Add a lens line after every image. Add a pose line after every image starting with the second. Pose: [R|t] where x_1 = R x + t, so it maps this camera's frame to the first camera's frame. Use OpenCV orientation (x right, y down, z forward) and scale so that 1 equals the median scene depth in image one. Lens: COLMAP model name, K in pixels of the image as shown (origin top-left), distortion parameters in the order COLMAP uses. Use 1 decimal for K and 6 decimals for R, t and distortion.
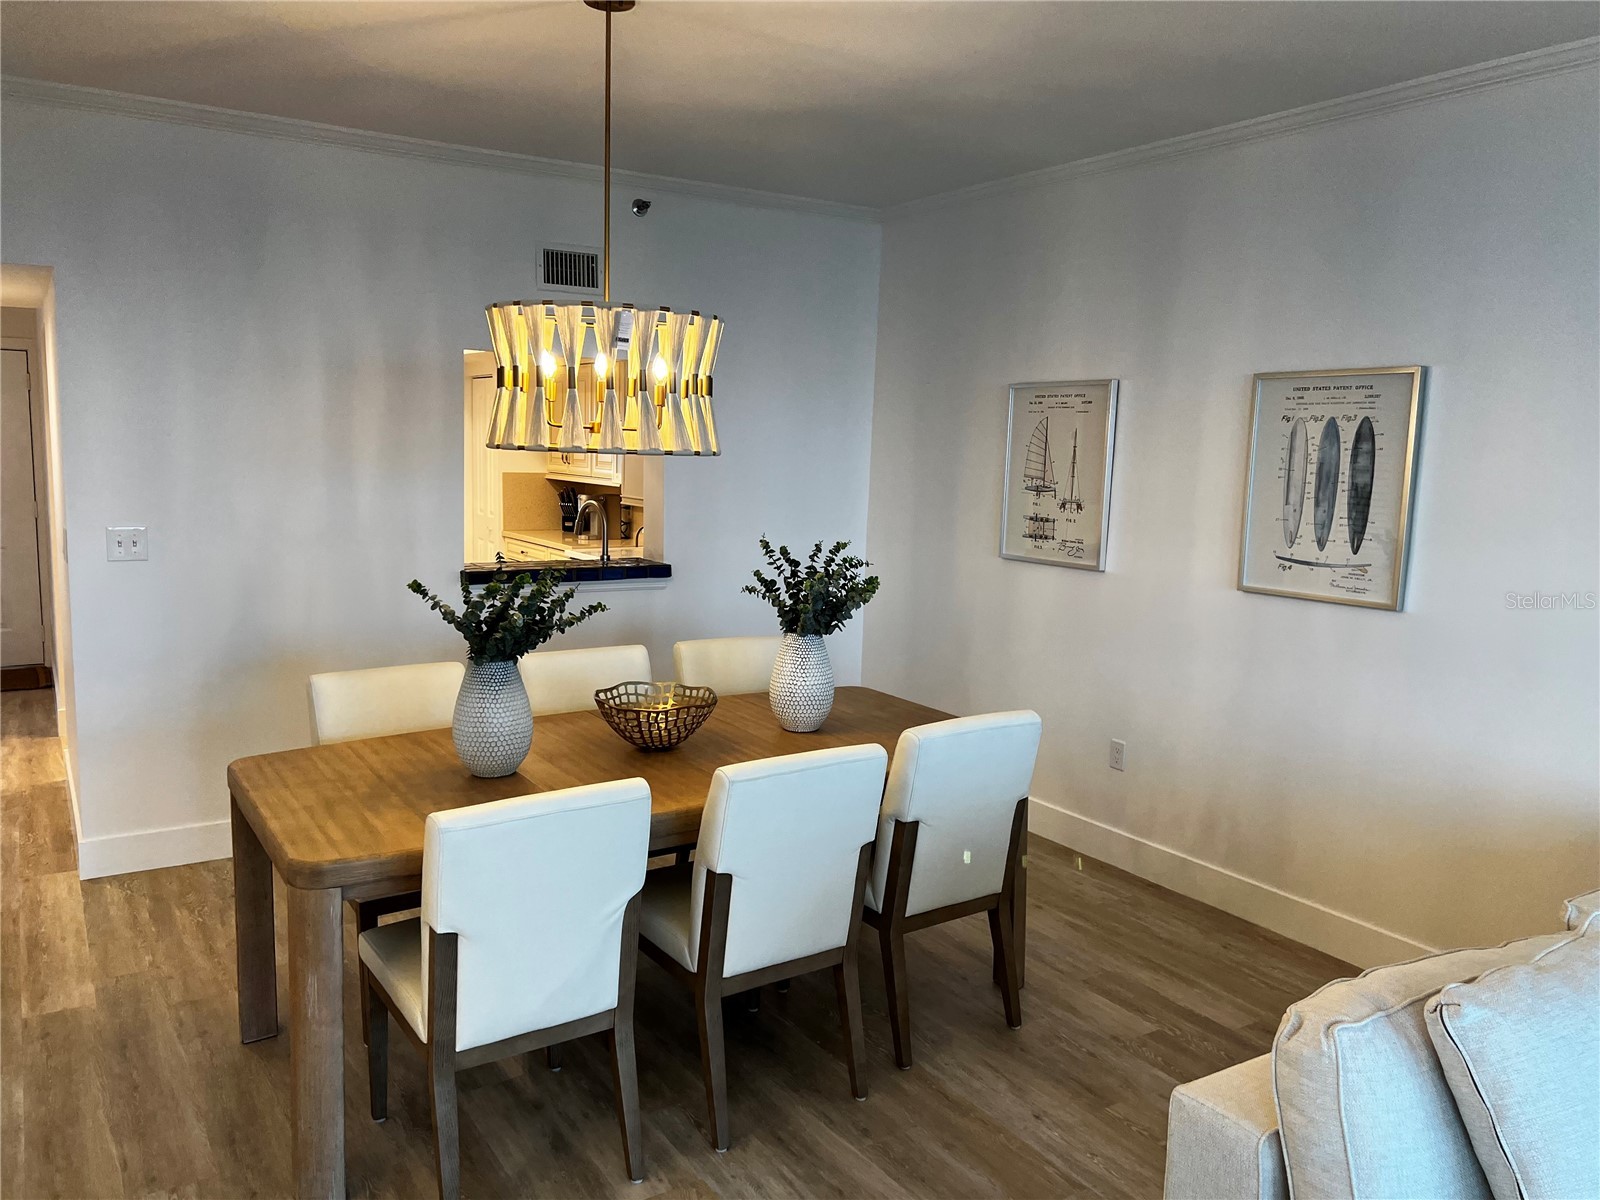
lens RADIAL K [[1193.0, 0, 815.0], [0, 1193.0, 610.0], [0, 0, 1]] dist [0.071468, -0.091171]
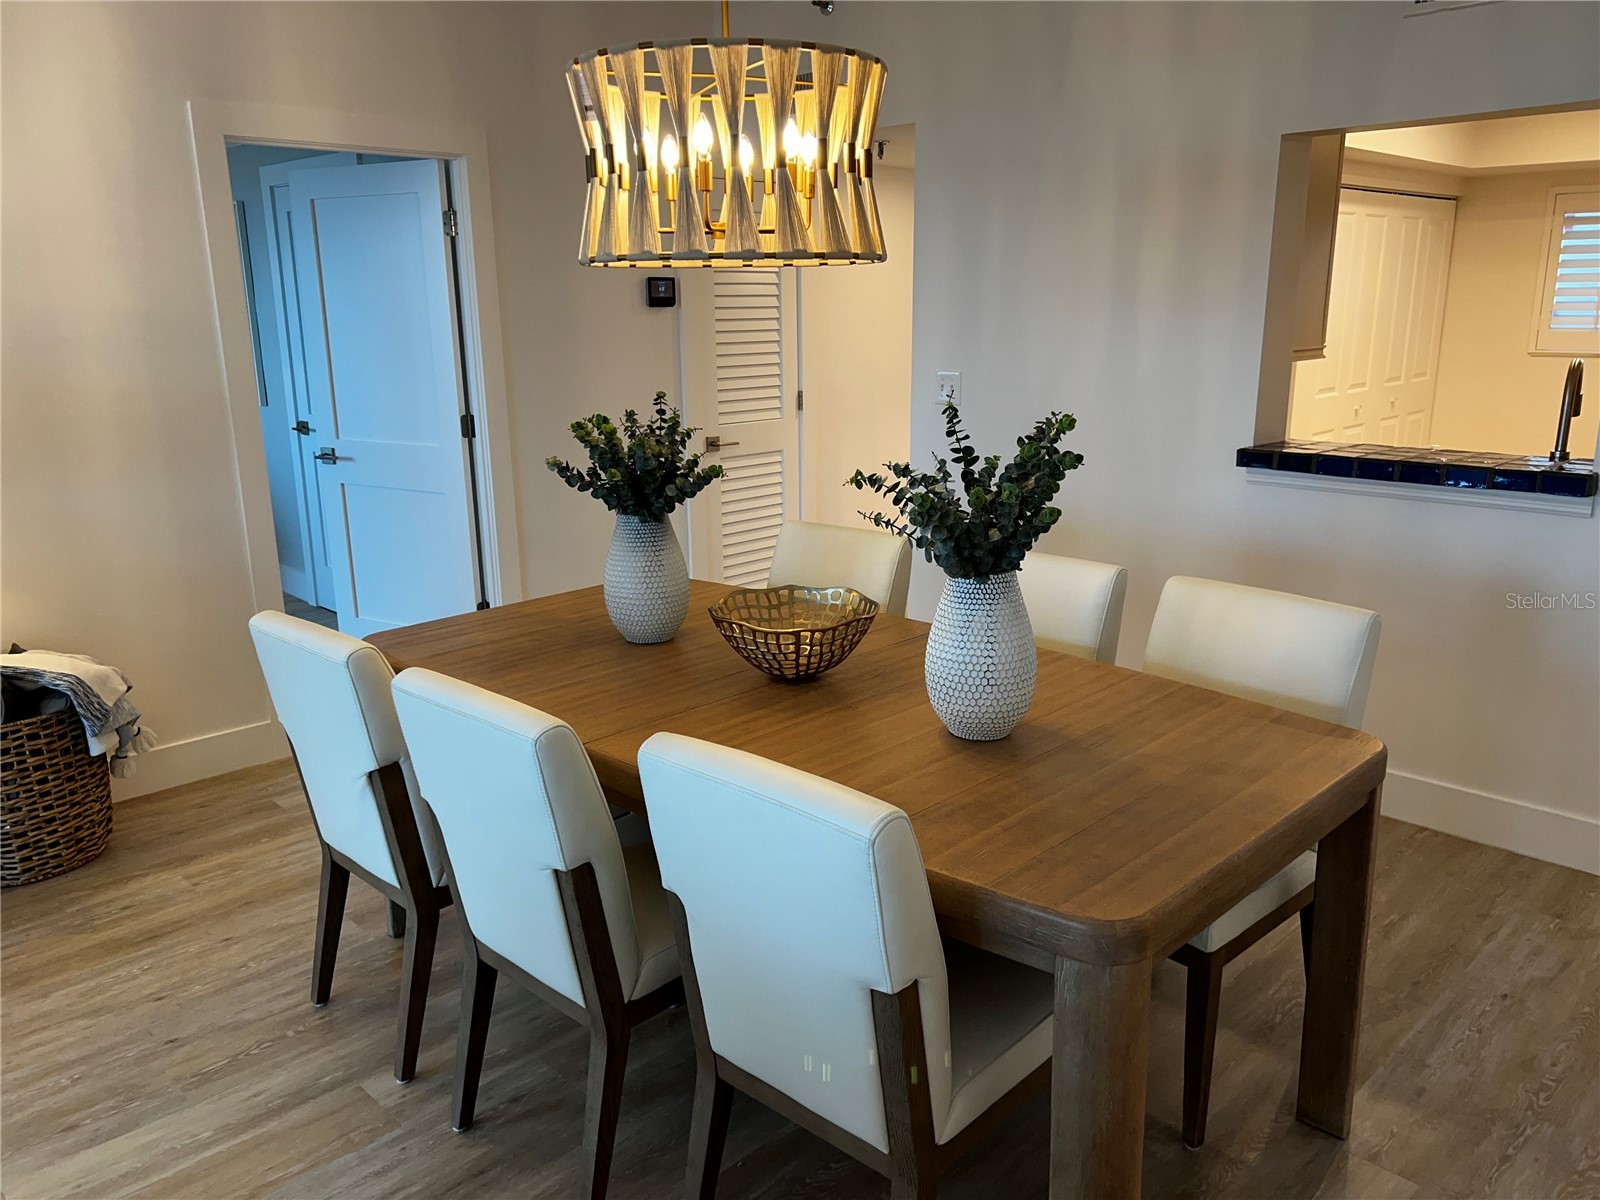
lens RADIAL K [[1193.0, 0, 801.1], [0, 1193.0, 603.9], [0, 0, 1]] dist [0.071468, -0.091171]
pose [[0.193532, 0.213902, -0.957492, 0.509683], [-0.115873, 0.974096, 0.194191, -0.065117], [0.974227, 0.073365, 0.213305, 0.770001]]
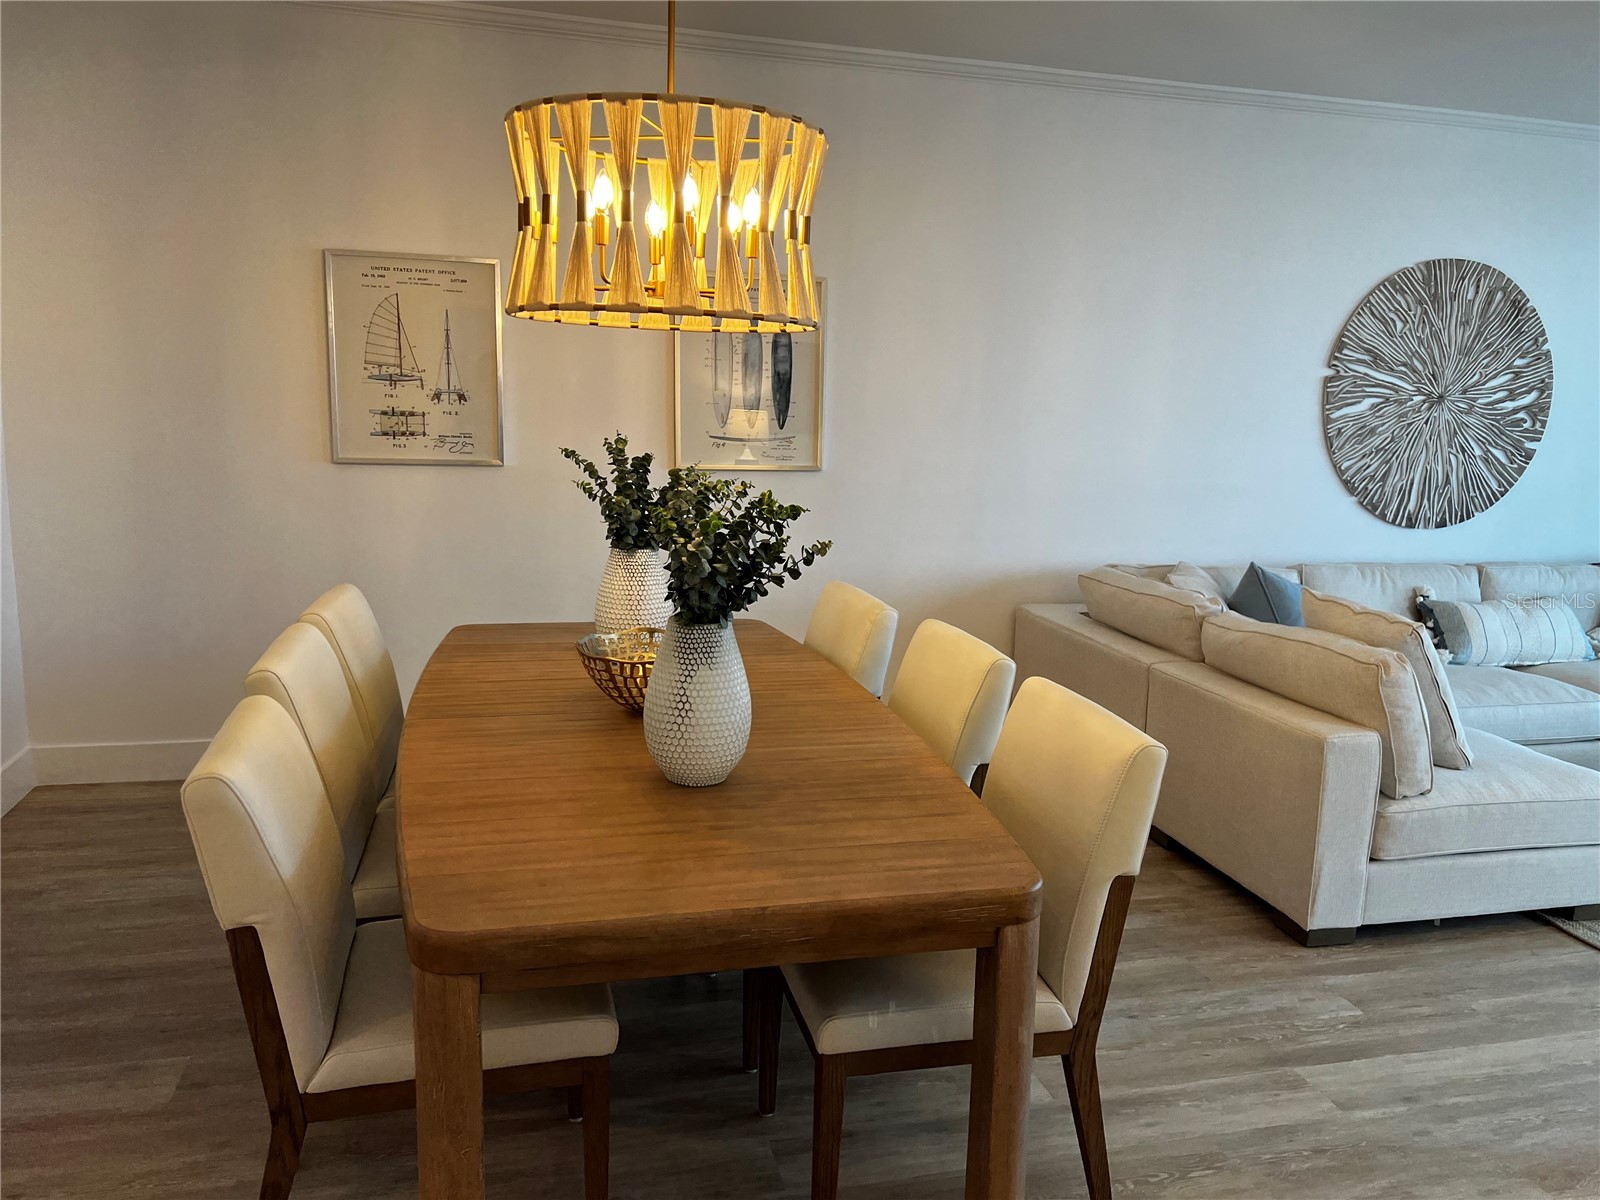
lens RADIAL K [[1193.0, 0, 817.0], [0, 1193.0, 616.8], [0, 0, 1]] dist [0.071468, -0.091171]
pose [[0.318351, -0.191632, 0.928402, -0.741238], [0.109243, 0.980246, 0.164874, -0.056586], [-0.941657, 0.048934, 0.332997, 0.579427]]
